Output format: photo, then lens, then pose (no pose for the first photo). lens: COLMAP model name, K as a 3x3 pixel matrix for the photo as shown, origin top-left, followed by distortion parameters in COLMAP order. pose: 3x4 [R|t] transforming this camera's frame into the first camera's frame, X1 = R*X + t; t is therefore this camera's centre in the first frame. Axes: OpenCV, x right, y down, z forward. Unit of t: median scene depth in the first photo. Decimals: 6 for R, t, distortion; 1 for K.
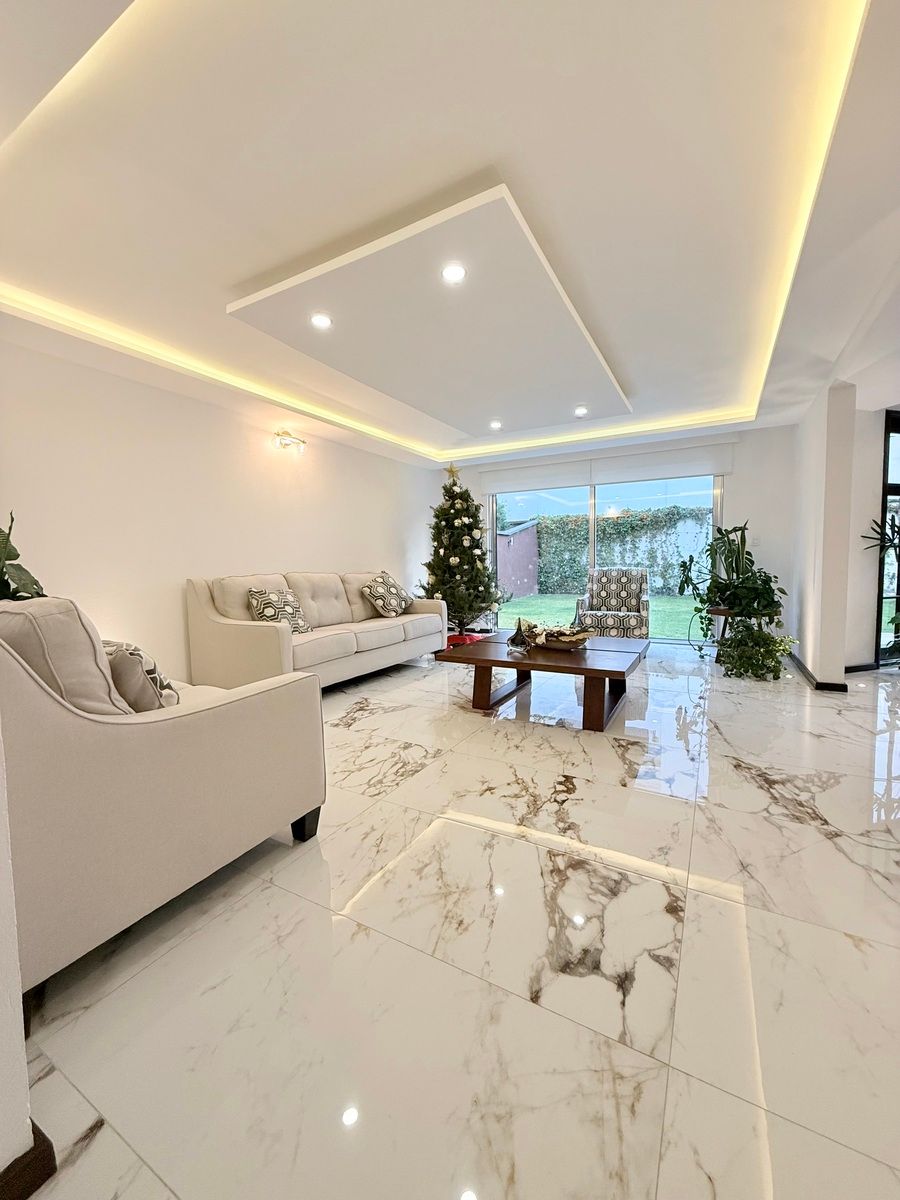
lens RADIAL K [[473.1, 0, 450.0], [0, 473.1, 600.0], [0, 0, 1]] dist [0.000433, 0.000056]
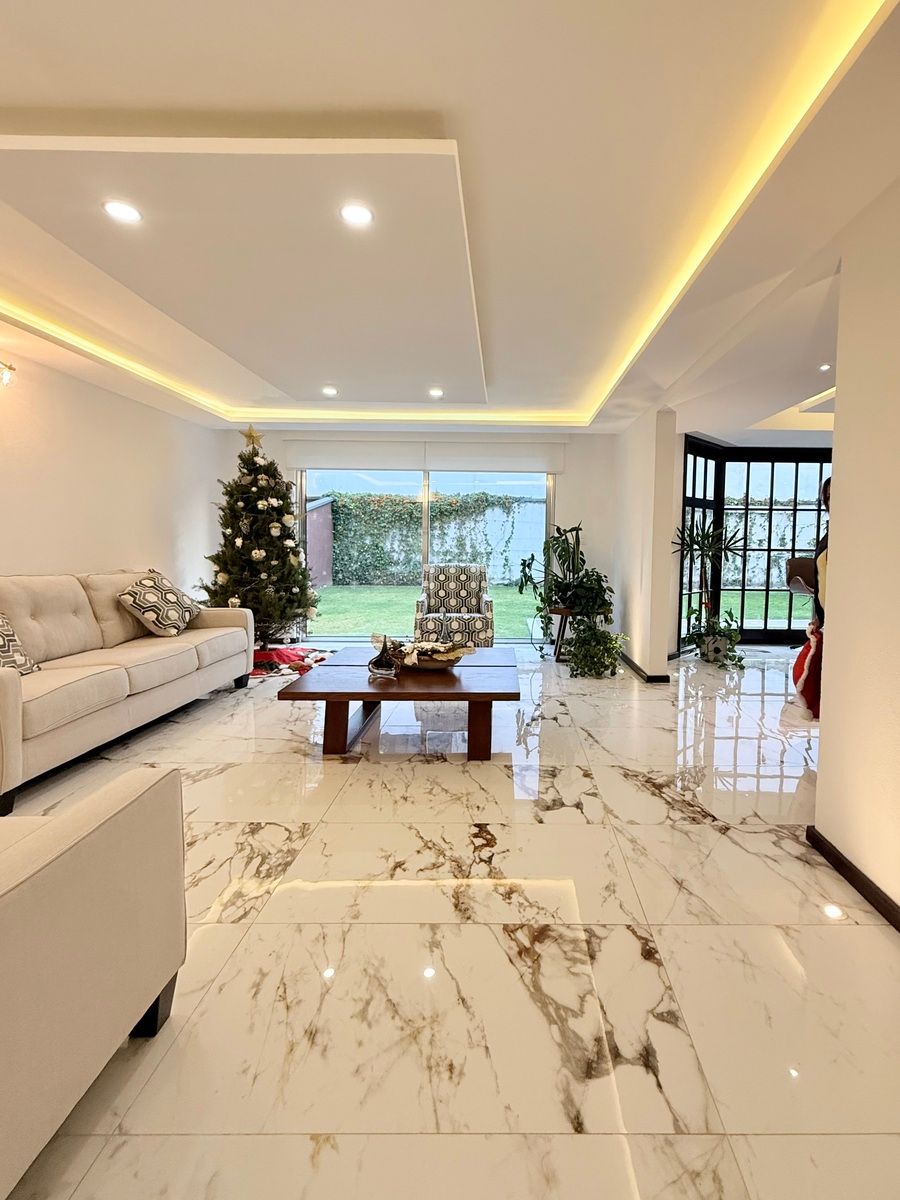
lens RADIAL K [[554.2, 0, 452.6], [0, 554.2, 562.4], [0, 0, 1]] dist [0.000107, 0.000196]
pose [[0.869476, -0.010722, 0.493858, -0.228541], [0.019619, 0.999725, -0.012837, -0.075267], [-0.493585, 0.020850, 0.869448, 0.103037]]
